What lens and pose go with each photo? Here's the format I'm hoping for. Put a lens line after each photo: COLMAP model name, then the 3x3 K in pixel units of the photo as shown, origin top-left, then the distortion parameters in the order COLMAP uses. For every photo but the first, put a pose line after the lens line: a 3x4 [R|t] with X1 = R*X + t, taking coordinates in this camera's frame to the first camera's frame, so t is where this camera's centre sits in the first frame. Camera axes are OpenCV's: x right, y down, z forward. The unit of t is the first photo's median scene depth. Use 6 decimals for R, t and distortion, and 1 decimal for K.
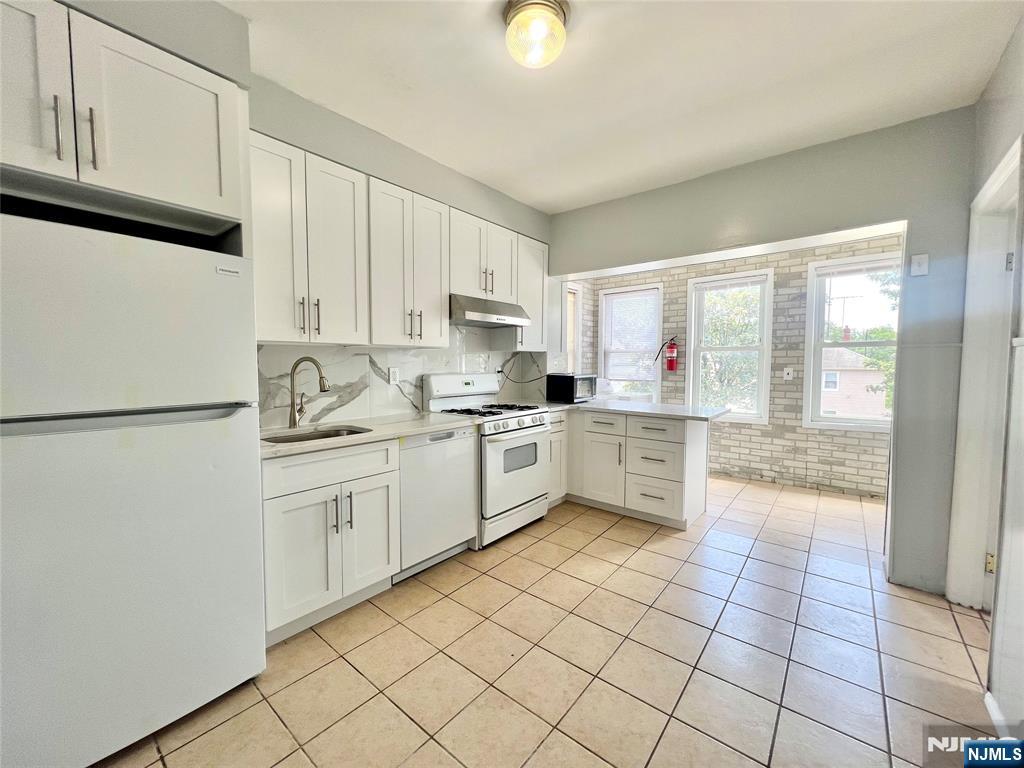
lens RADIAL K [[410.3, 0, 505.7], [0, 410.3, 384.7], [0, 0, 1]] dist [-0.003732, -0.000067]
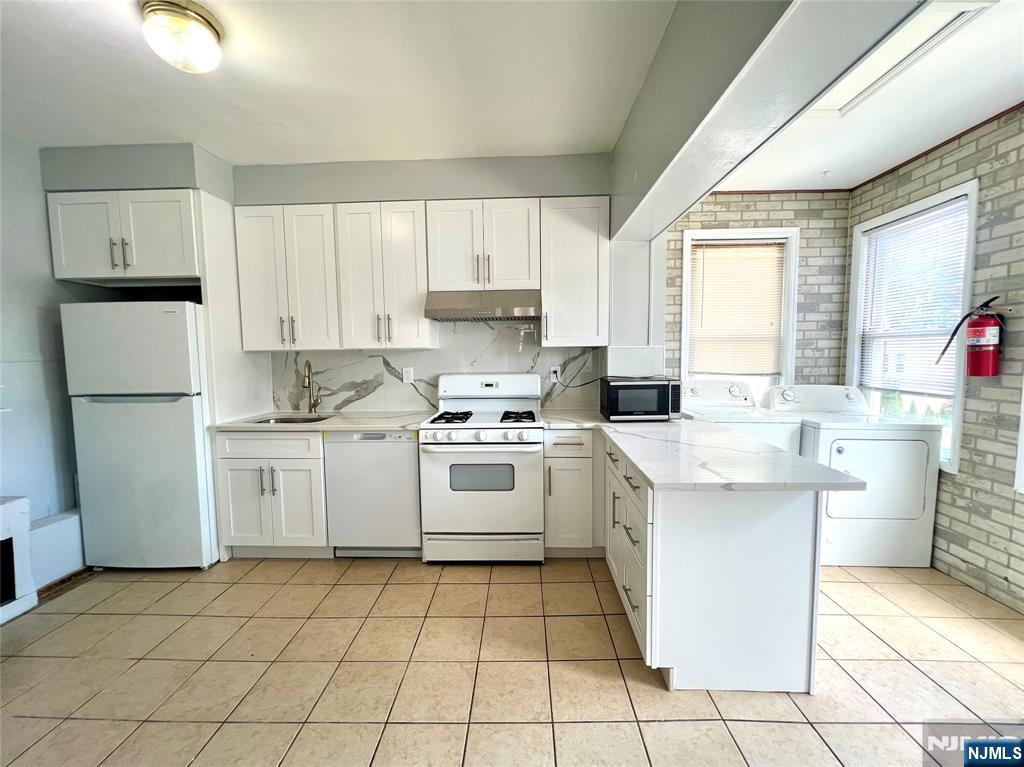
lens RADIAL K [[410.3, 0, 510.2], [0, 410.3, 384.5], [0, 0, 1]] dist [-0.003732, -0.000067]
pose [[0.612174, 0.051021, -0.789075, 0.696185], [-0.028234, 0.998690, 0.042670, -0.047468], [0.790219, -0.003843, 0.612813, 0.517421]]
